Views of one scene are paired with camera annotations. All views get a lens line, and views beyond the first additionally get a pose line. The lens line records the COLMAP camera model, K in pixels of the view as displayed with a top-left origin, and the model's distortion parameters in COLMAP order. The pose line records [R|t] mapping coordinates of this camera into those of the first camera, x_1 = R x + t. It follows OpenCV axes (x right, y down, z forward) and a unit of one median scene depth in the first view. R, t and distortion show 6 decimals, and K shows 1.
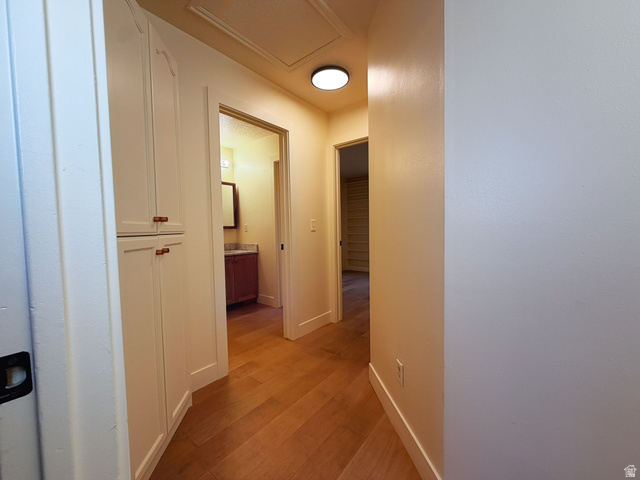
lens RADIAL K [[254.8, 0, 322.5], [0, 254.8, 240.5], [0, 0, 1]] dist [0.002061, 0.000729]
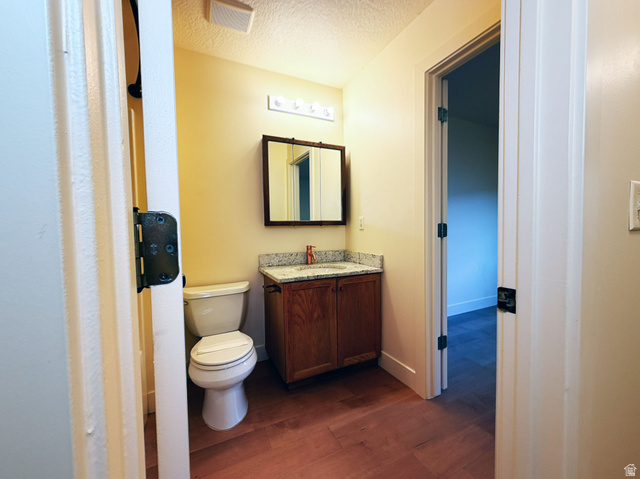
lens RADIAL K [[254.8, 0, 321.3], [0, 254.8, 240.1], [0, 0, 1]] dist [0.002061, 0.000729]
pose [[0.898246, 0.020897, -0.438996, -0.140152], [-0.019771, 0.999779, 0.007138, -0.016958], [0.439049, 0.002268, 0.898461, 0.483523]]
